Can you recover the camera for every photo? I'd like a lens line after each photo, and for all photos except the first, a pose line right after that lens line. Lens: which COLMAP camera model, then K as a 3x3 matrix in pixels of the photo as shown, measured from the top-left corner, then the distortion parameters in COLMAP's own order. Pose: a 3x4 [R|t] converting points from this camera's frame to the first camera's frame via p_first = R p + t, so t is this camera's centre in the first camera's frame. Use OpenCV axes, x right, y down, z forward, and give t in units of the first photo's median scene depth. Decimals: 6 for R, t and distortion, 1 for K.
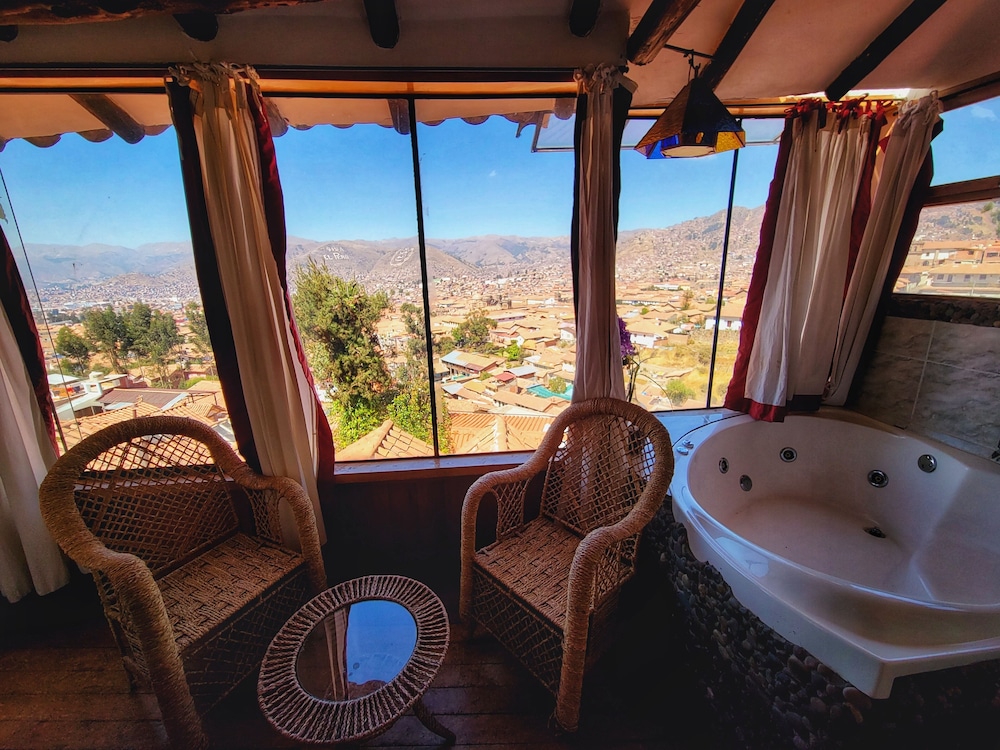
lens RADIAL K [[408.8, 0, 495.6], [0, 408.8, 372.2], [0, 0, 1]] dist [0.003700, -0.002573]
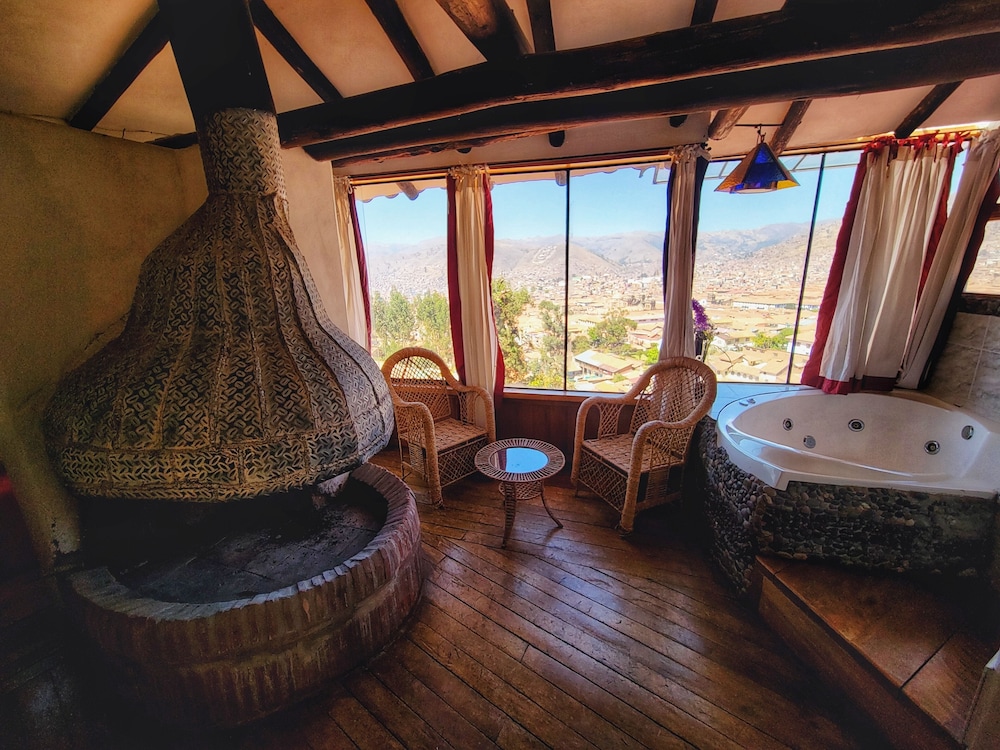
lens RADIAL K [[408.8, 0, 495.6], [0, 408.8, 372.2], [0, 0, 1]] dist [0.003700, -0.002573]
pose [[0.945626, 0.083442, -0.314370, 0.071979], [-0.082027, 0.996472, 0.017751, 0.103864], [0.314742, 0.009001, 0.949135, -0.447194]]
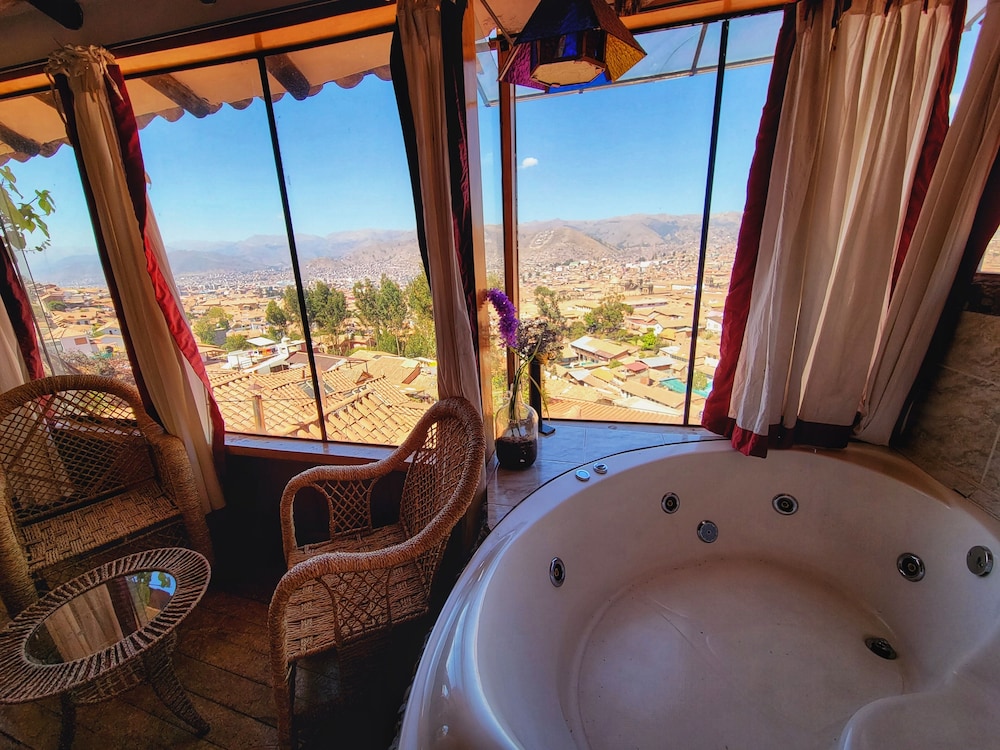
lens RADIAL K [[408.8, 0, 495.6], [0, 408.8, 372.2], [0, 0, 1]] dist [0.003700, -0.002573]
pose [[0.947594, 0.080955, -0.309049, 0.412503], [-0.068906, 0.996383, 0.049725, -0.023986], [0.311957, -0.025824, 0.949745, 0.168897]]
